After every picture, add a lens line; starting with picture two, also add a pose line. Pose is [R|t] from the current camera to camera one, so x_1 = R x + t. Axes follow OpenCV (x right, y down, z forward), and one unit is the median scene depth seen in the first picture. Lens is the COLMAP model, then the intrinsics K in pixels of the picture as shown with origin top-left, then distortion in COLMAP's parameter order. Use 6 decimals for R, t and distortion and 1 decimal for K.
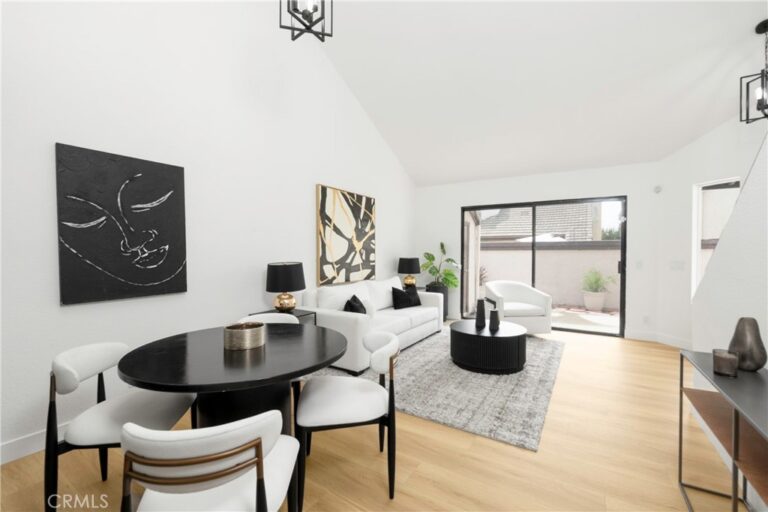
lens RADIAL K [[330.5, 0, 384.0], [0, 330.5, 256.0], [0, 0, 1]] dist [-0.003601, -0.000325]
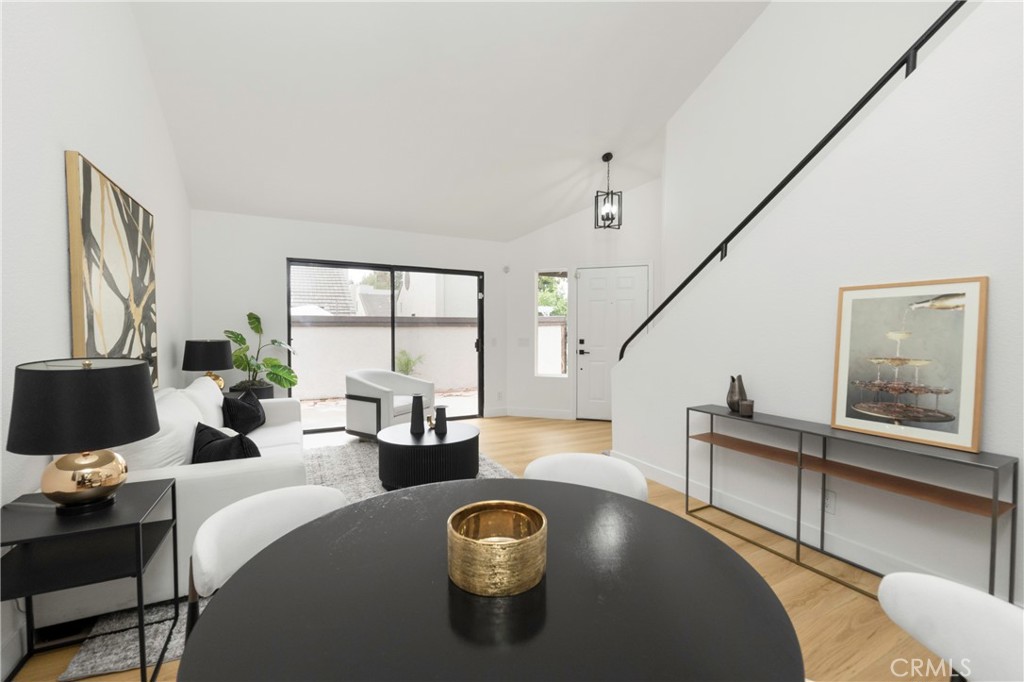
lens RADIAL K [[429.5, 0, 512.0], [0, 429.5, 341.0], [0, 0, 1]] dist [-0.004022, -0.000340]
pose [[0.511537, -0.023083, 0.858951, -0.319669], [0.008724, 0.999727, 0.021671, -0.005070], [-0.859217, -0.003592, 0.511599, 0.277342]]
